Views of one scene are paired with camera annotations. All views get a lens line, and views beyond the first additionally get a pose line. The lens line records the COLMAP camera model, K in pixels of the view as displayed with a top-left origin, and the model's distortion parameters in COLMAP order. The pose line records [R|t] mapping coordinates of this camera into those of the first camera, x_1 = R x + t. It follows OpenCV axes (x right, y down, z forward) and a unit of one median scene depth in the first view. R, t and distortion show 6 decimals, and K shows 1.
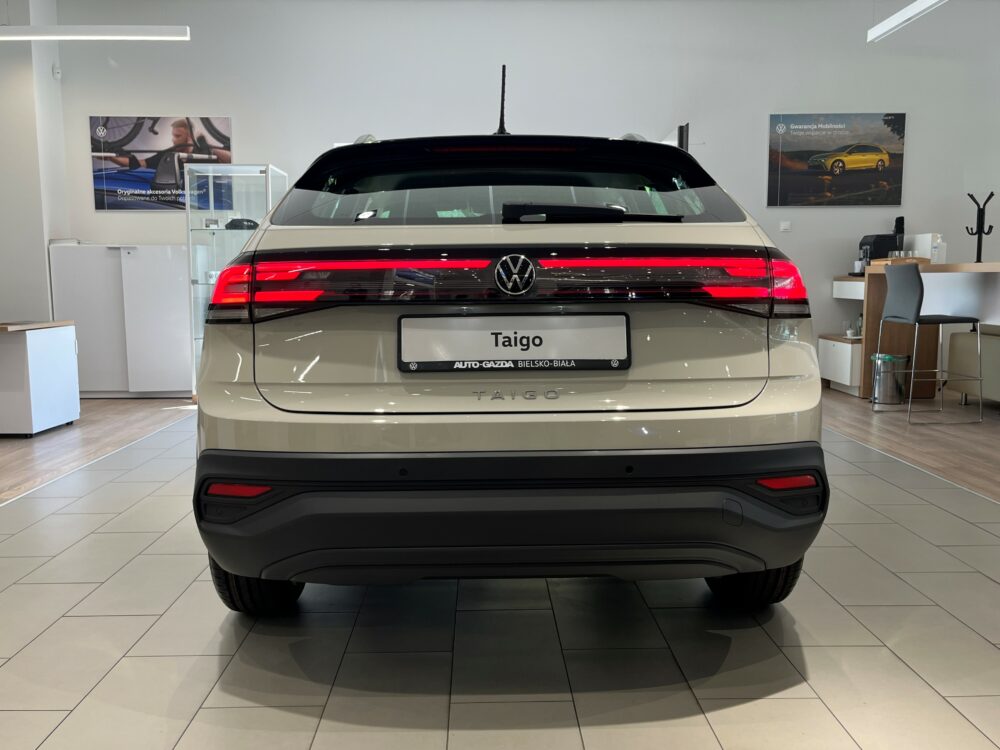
lens RADIAL K [[877.9, 0, 500.0], [0, 877.9, 375.0], [0, 0, 1]] dist [0.064145, -0.090688]
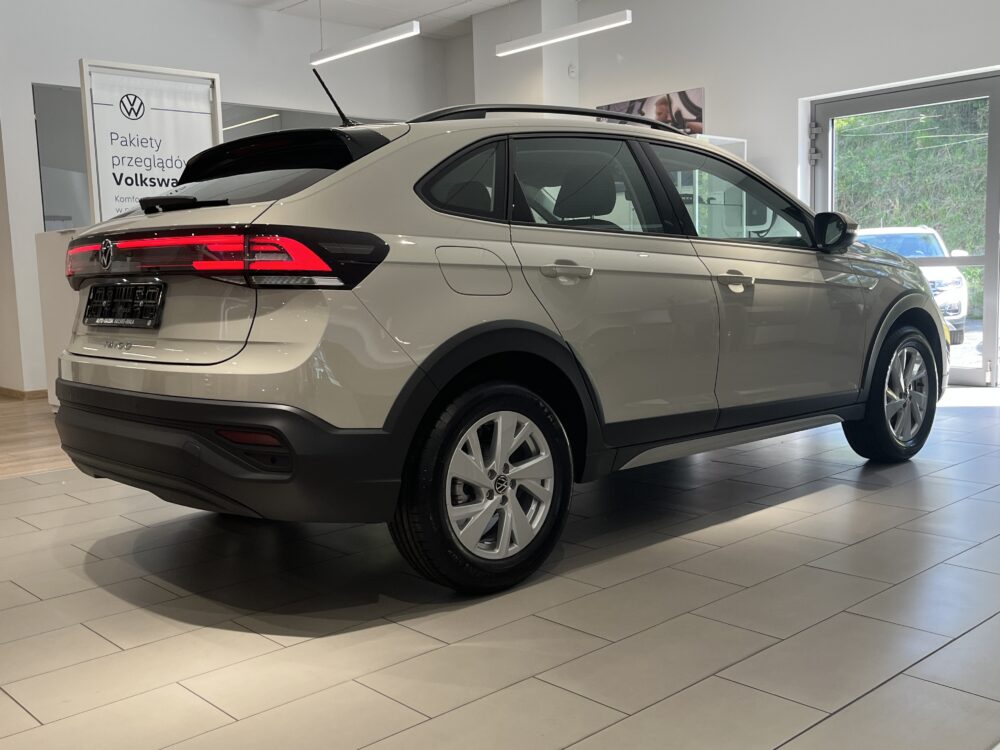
lens RADIAL K [[1012.4, 0, 500.0], [0, 1012.4, 375.0], [0, 0, 1]] dist [0.039490, 0.006071]
pose [[0.663310, 0.063346, -0.745658, 1.420431], [-0.055954, 0.997820, 0.034993, -0.017204], [0.746250, 0.018512, 0.665409, 0.375675]]
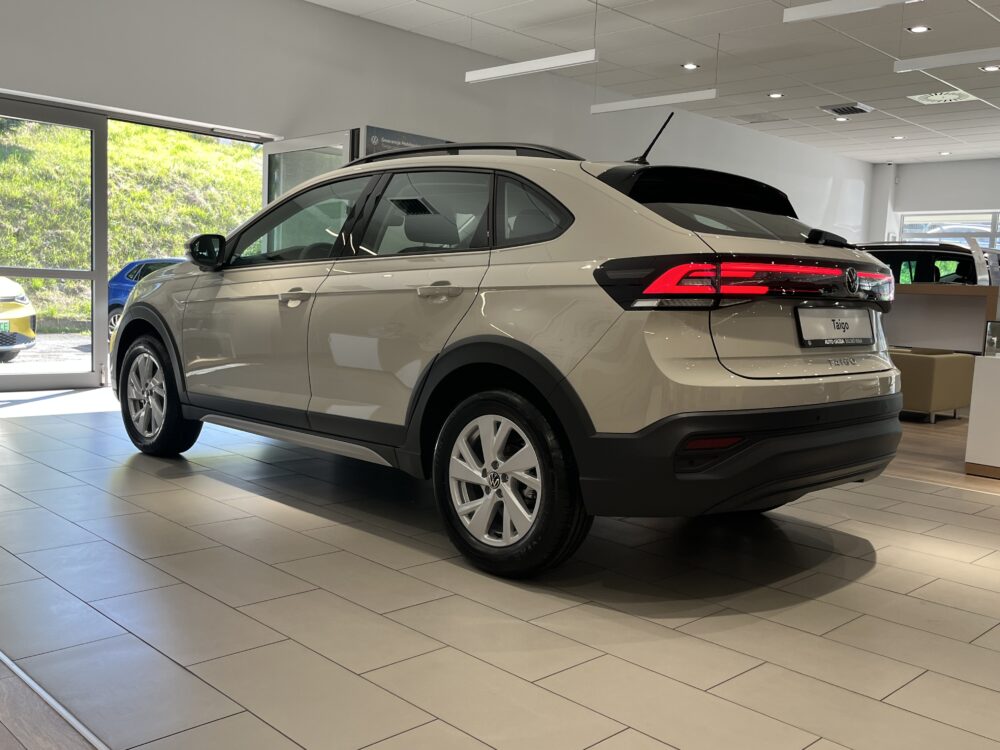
lens RADIAL K [[943.9, 0, 444.2], [0, 943.9, 374.2], [0, 0, 1]] dist [0.006588, 0.001035]
pose [[0.741702, -0.025998, 0.670226, -1.400731], [0.025560, 0.999618, 0.010488, 0.008364], [-0.670243, 0.009352, 0.742083, 0.250521]]
